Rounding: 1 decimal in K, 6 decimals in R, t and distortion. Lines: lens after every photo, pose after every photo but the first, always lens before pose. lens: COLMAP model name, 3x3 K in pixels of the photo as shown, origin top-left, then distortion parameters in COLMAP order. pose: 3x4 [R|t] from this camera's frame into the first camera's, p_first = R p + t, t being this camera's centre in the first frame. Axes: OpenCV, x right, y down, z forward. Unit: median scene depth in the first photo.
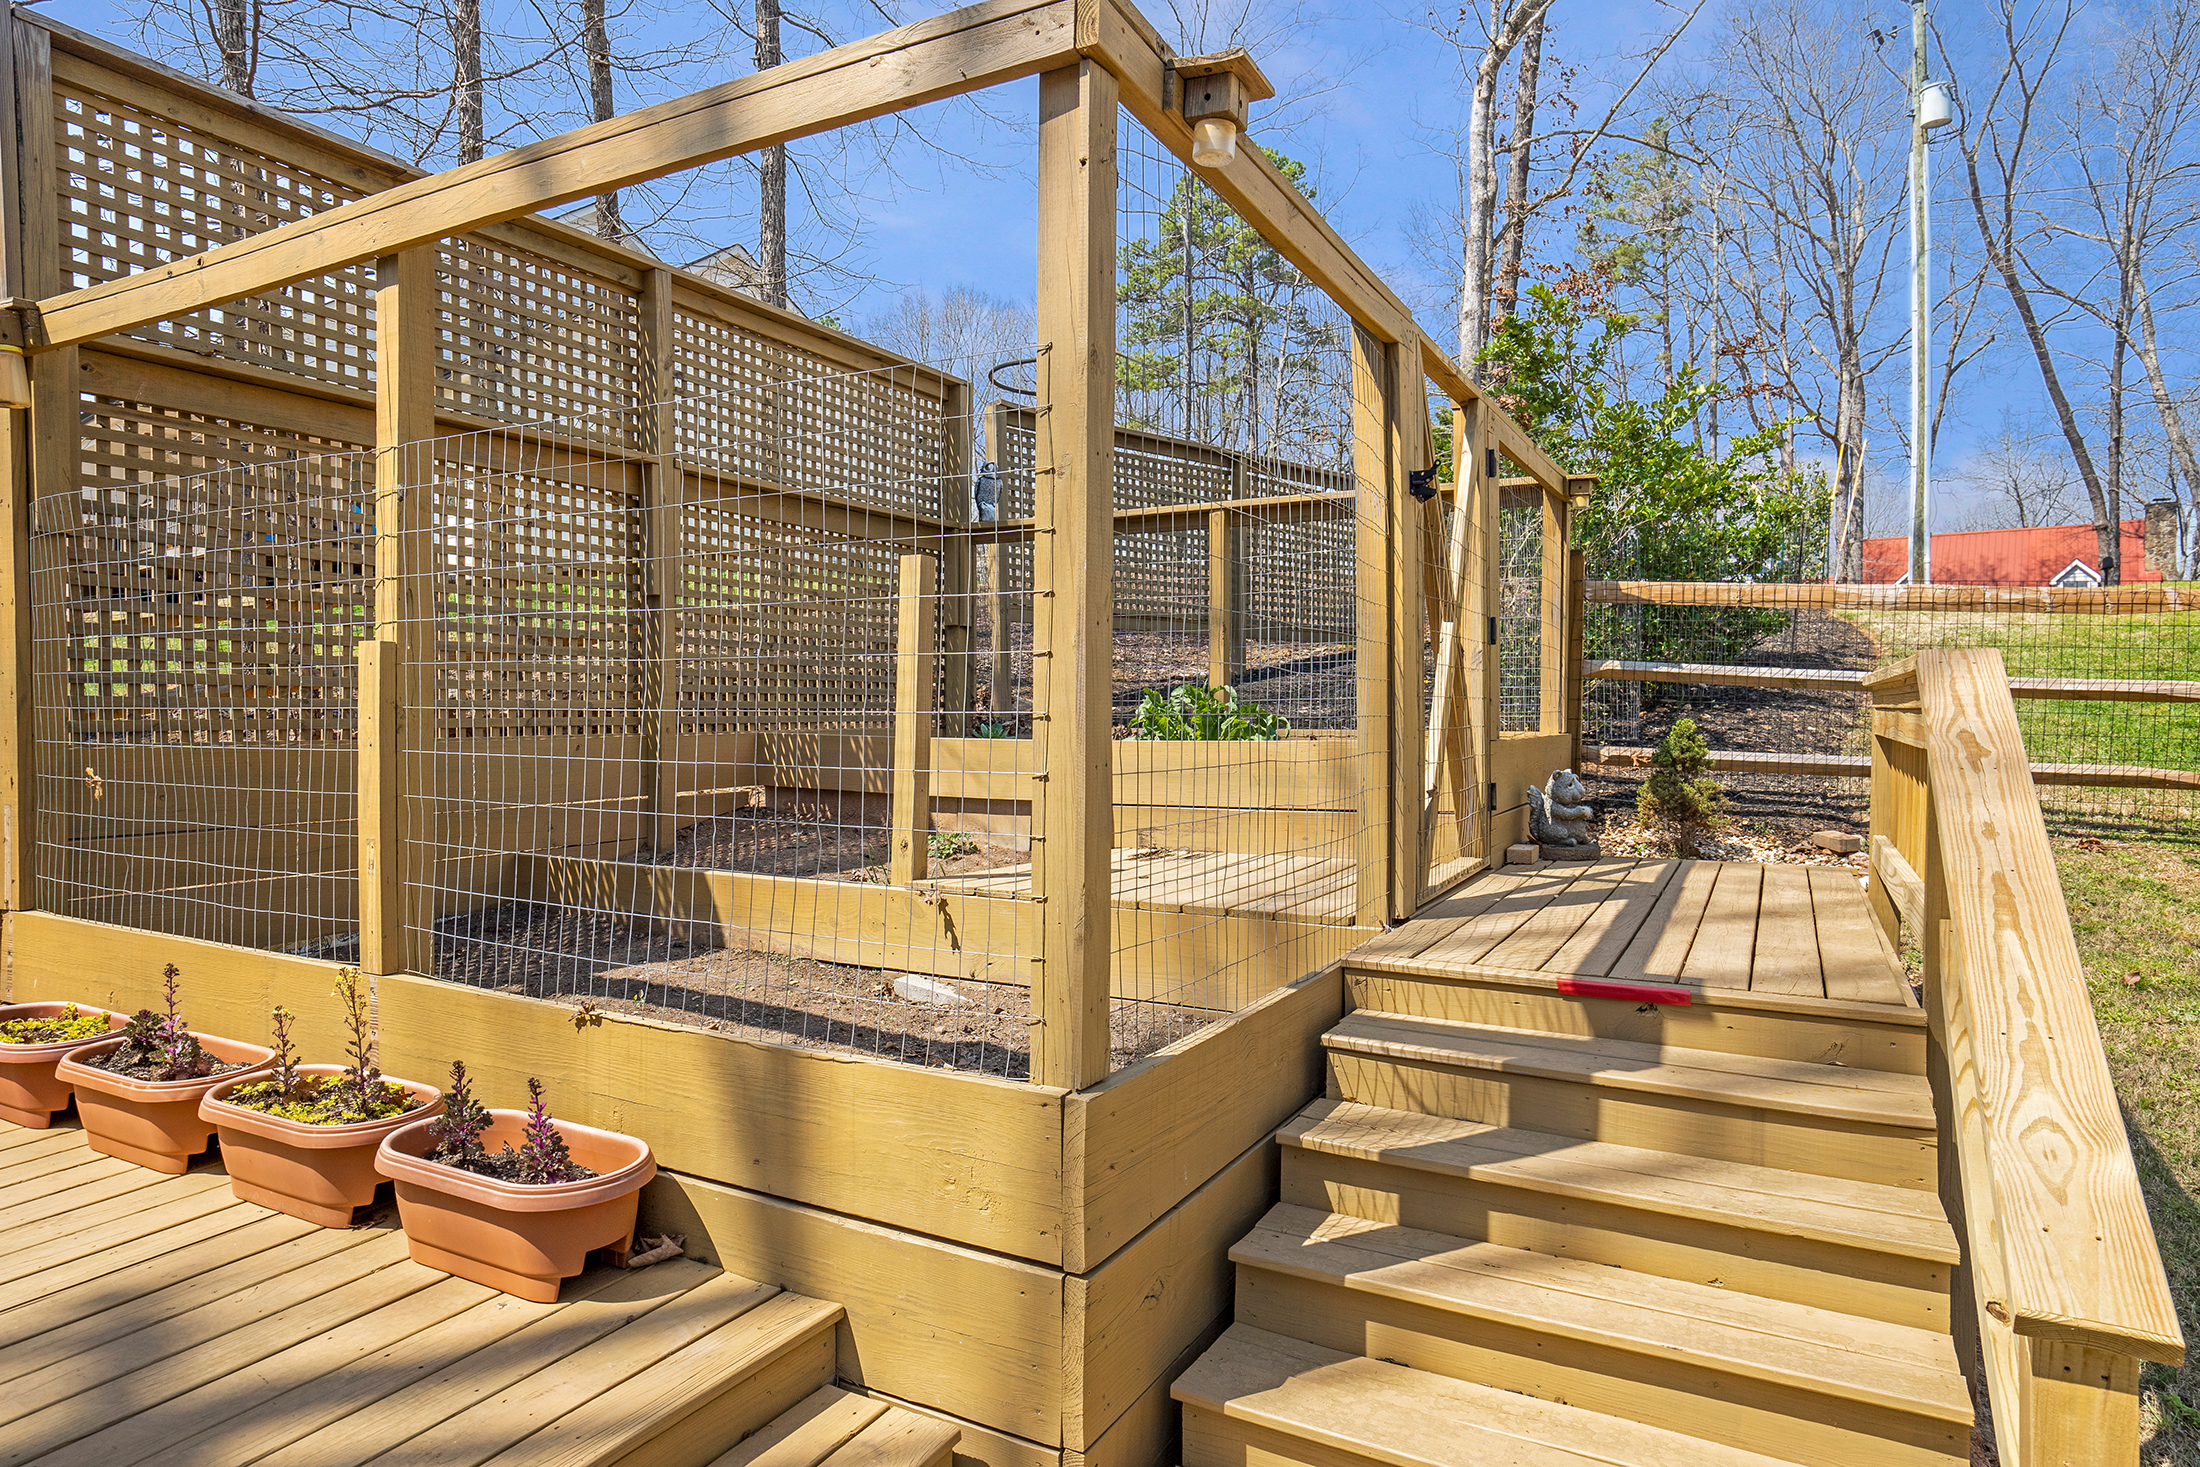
lens RADIAL K [[1243.1, 0, 1092.6], [0, 1243.1, 715.0], [0, 0, 1]] dist [0.013178, 0.005235]
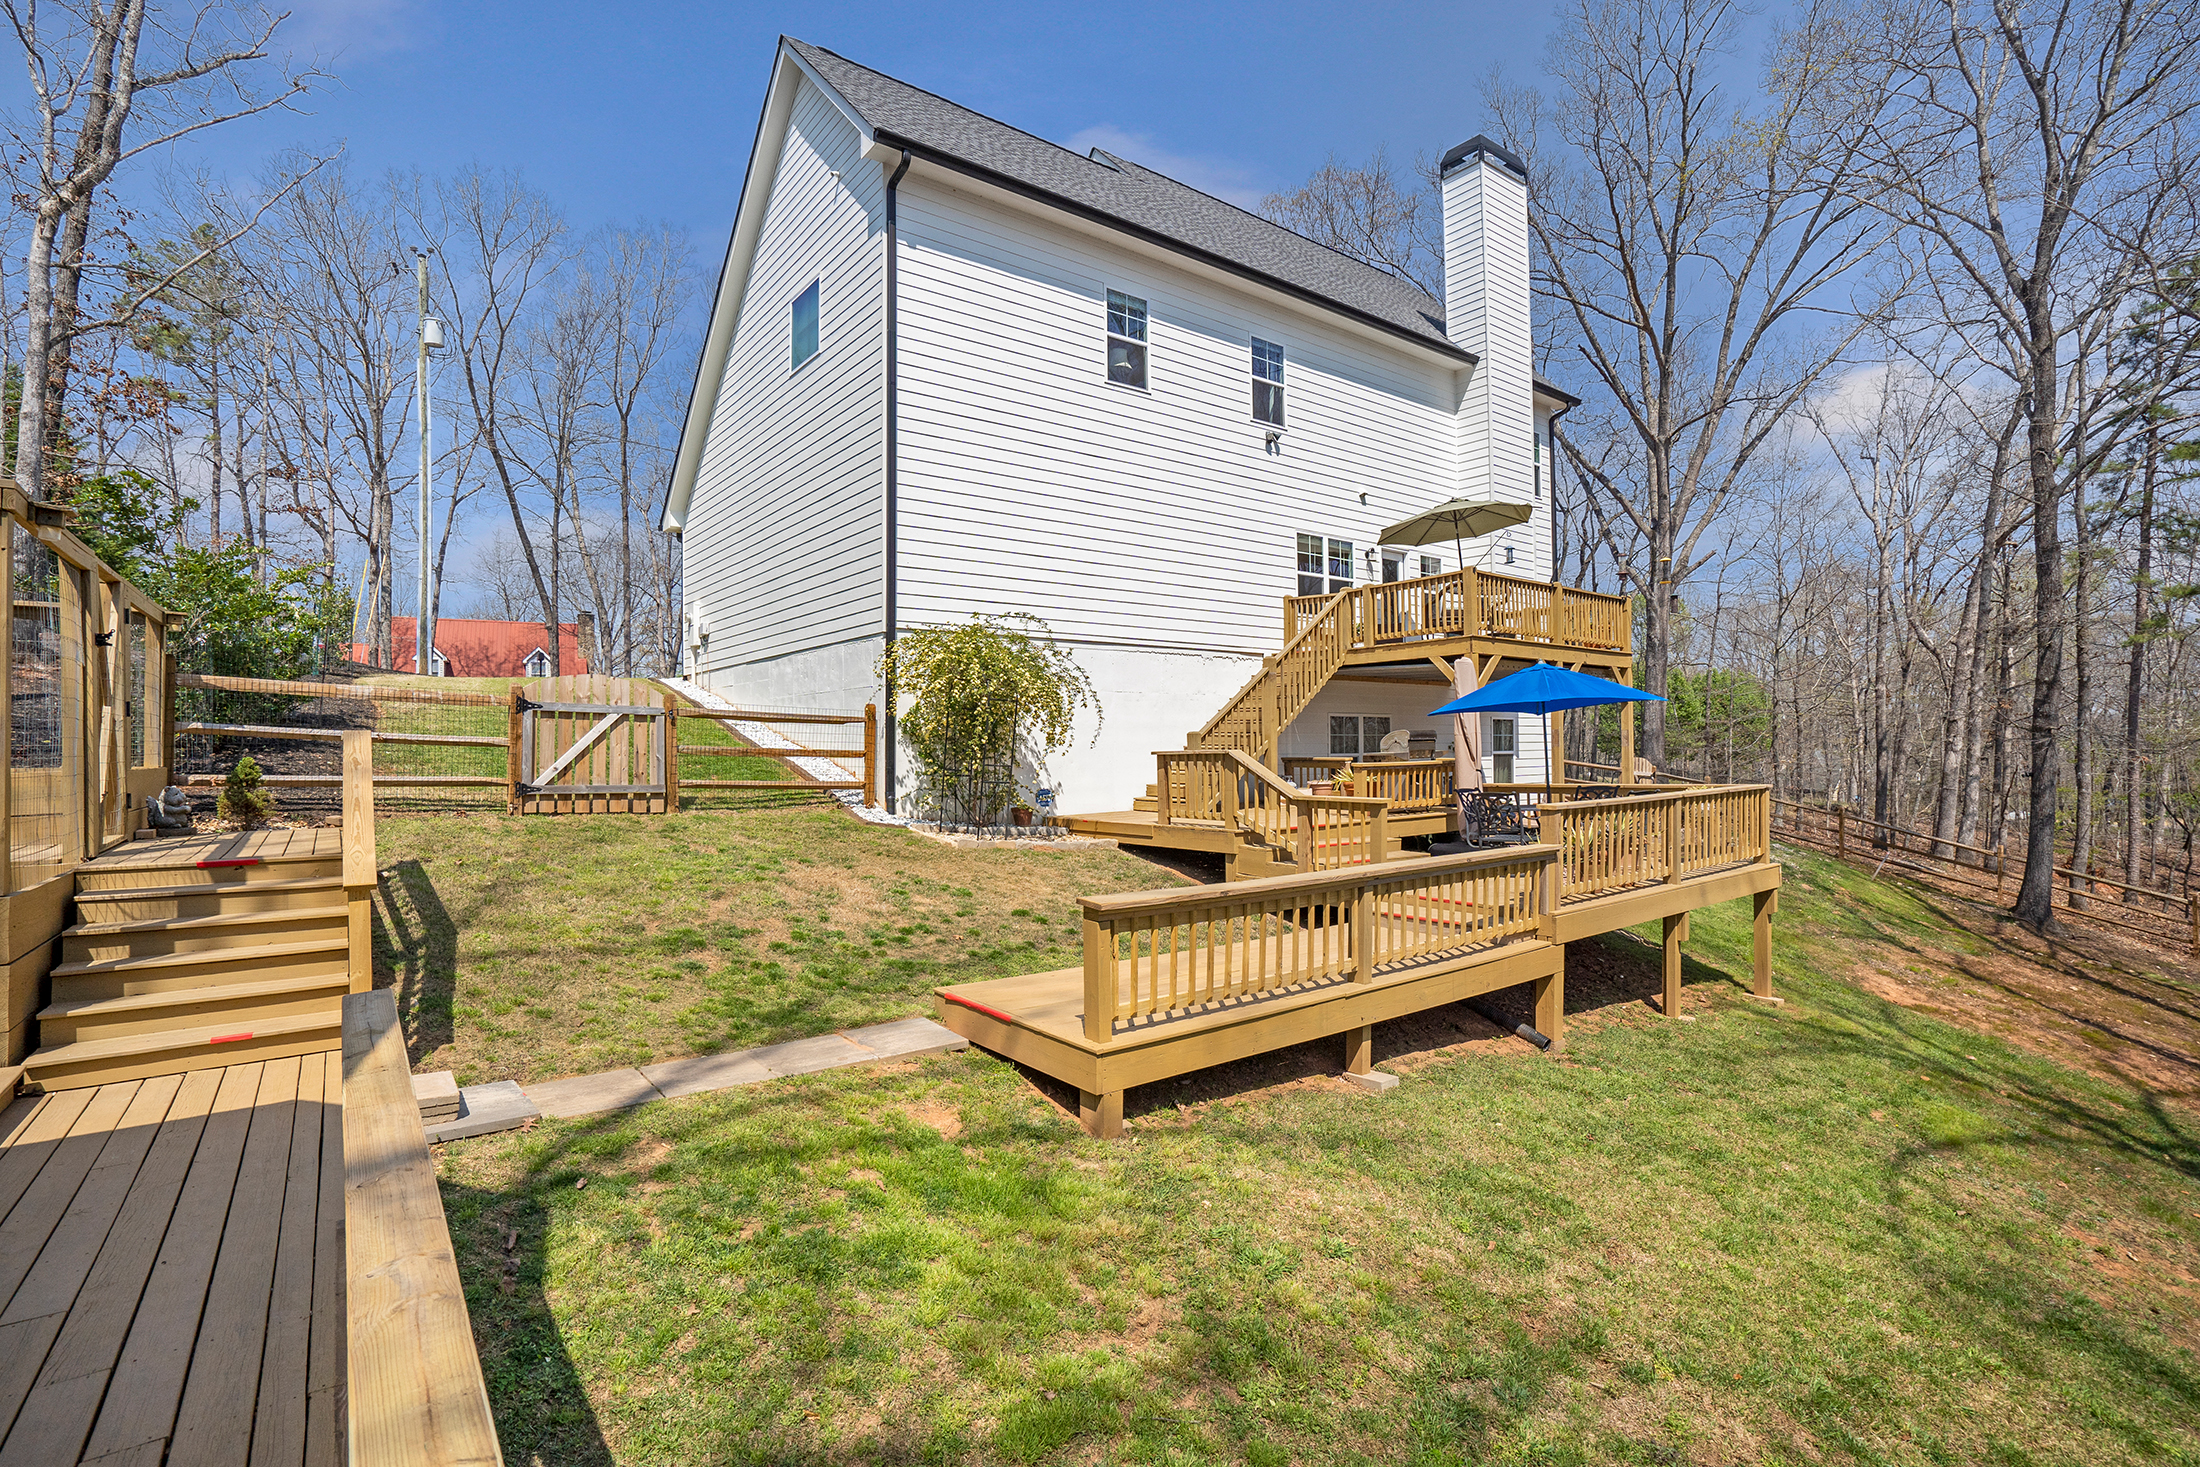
lens RADIAL K [[1025.5, 0, 1094.0], [0, 1025.5, 736.6], [0, 0, 1]] dist [-0.023233, 0.002655]
pose [[0.408123, 0.003565, 0.912920, -0.320361], [0.012032, 0.999885, -0.009283, 0.001598], [-0.912848, 0.014773, 0.408033, -0.636729]]
